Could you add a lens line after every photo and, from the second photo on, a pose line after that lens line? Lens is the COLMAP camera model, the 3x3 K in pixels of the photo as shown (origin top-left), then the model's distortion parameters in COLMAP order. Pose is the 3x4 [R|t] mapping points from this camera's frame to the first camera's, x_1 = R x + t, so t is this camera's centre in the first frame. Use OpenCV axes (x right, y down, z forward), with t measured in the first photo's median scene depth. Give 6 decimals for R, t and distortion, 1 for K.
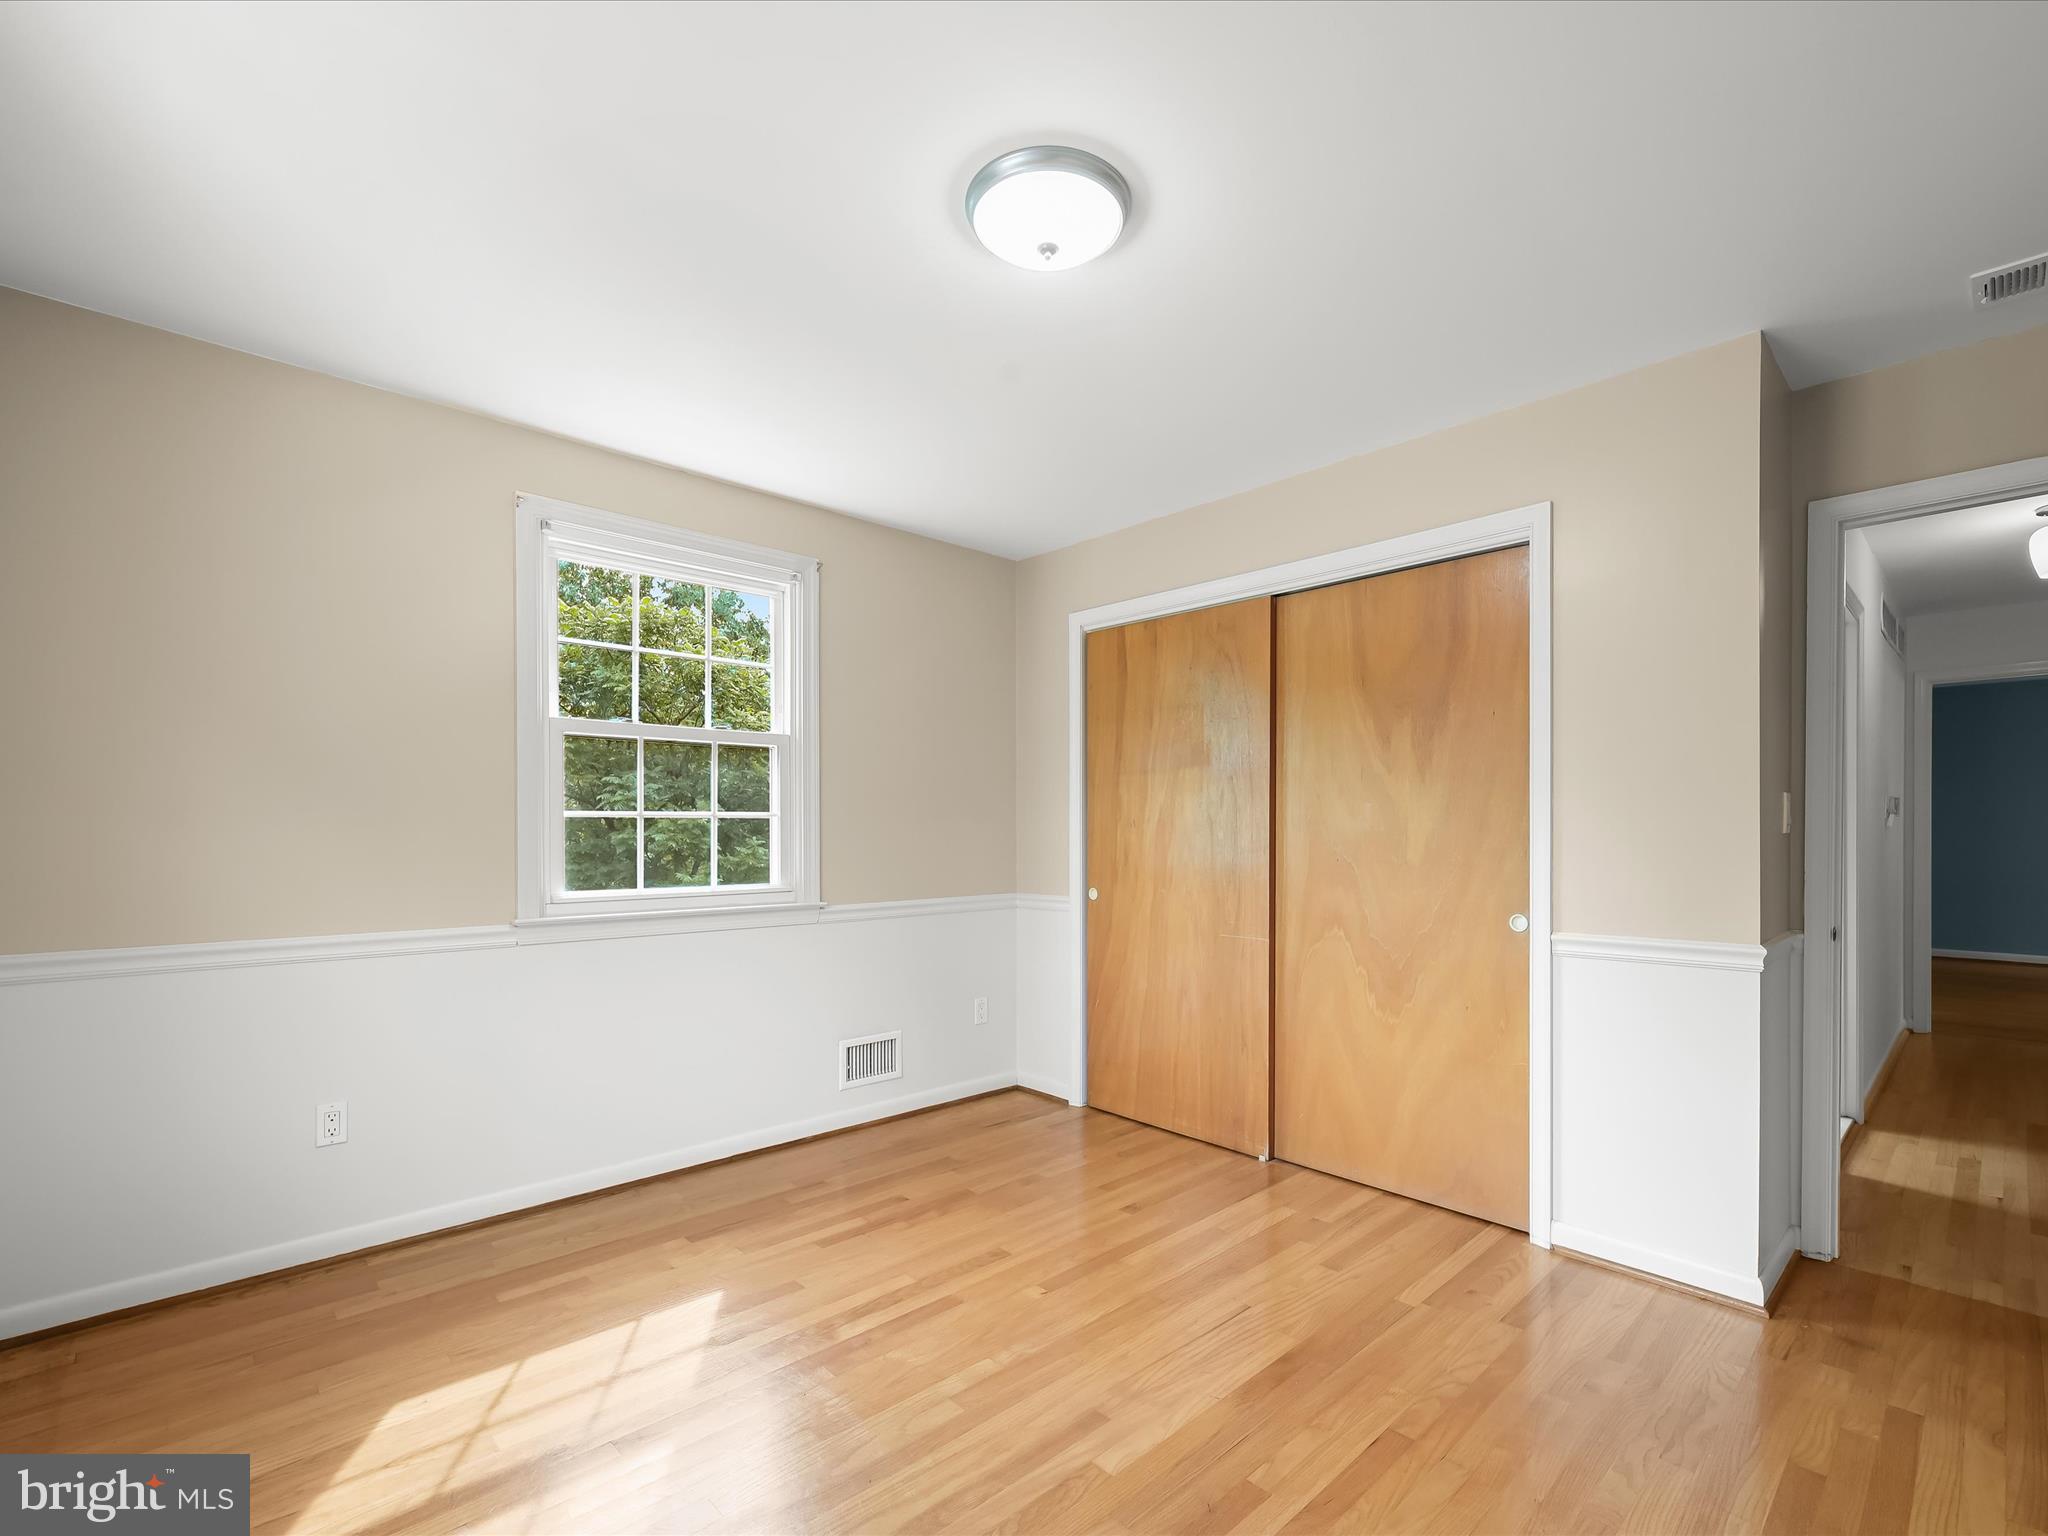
lens RADIAL K [[922.1, 0, 989.9], [0, 922.1, 835.6], [0, 0, 1]] dist [0.000254, 0.000465]
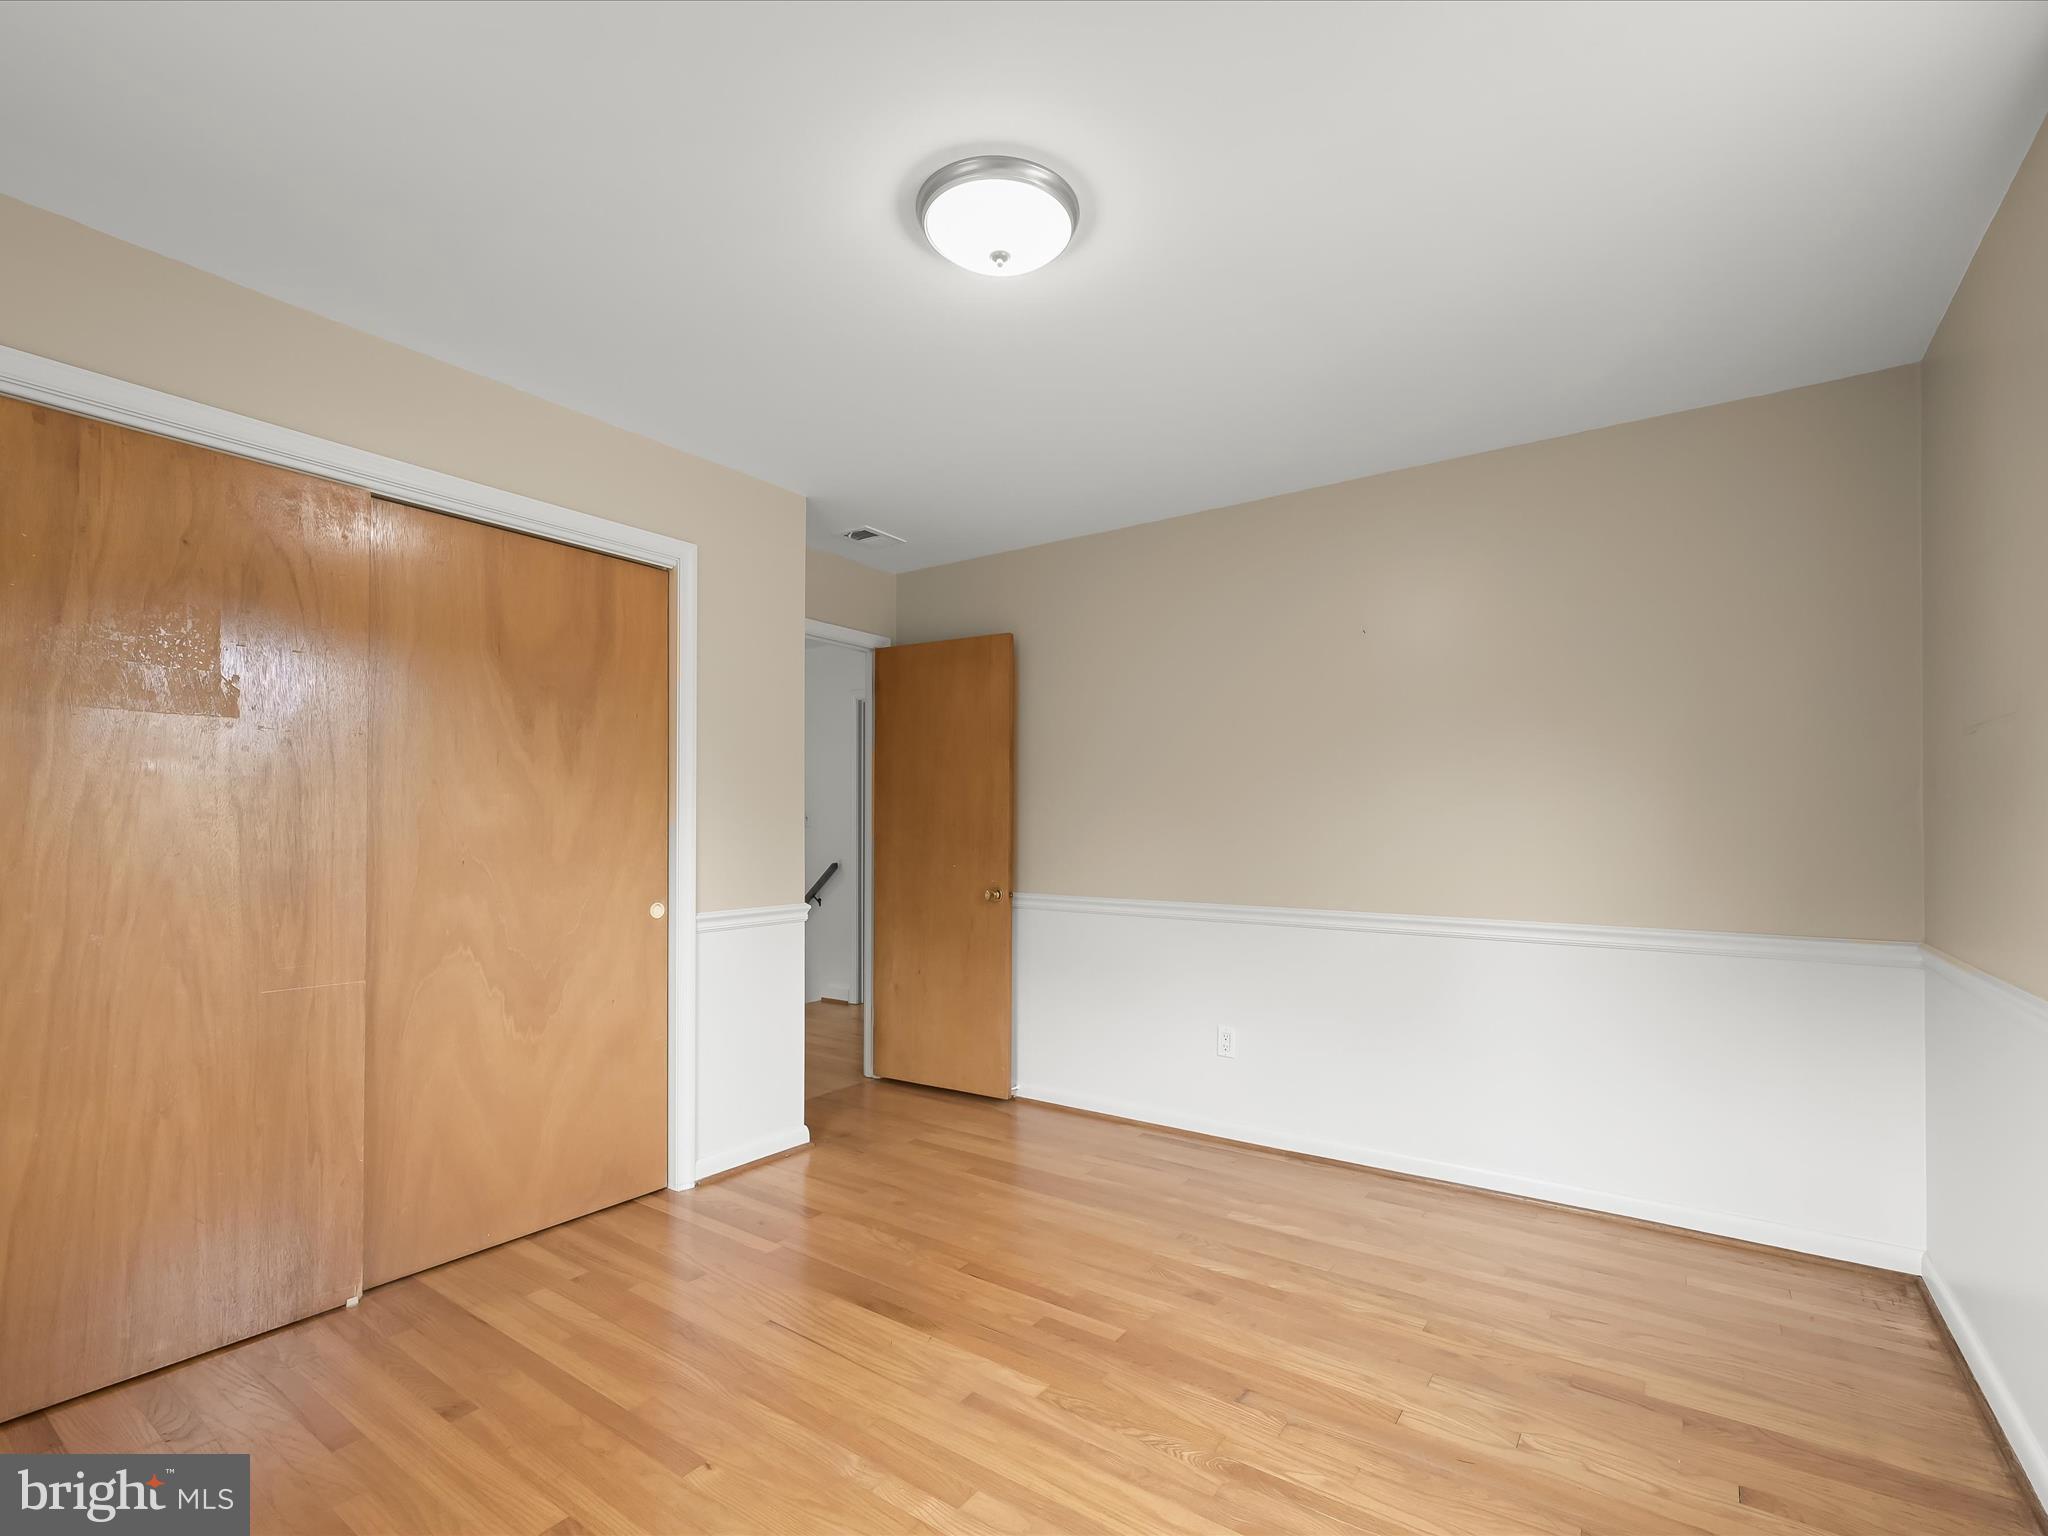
lens RADIAL K [[1013.6, 0, 1049.8], [0, 1013.6, 807.9], [0, 0, 1]] dist [-0.001624, 0.000006]
pose [[-0.271057, 0.016631, 0.962420, -0.571285], [-0.001896, 0.999840, -0.017811, -0.005689], [-0.962561, -0.006652, -0.270982, 0.696113]]
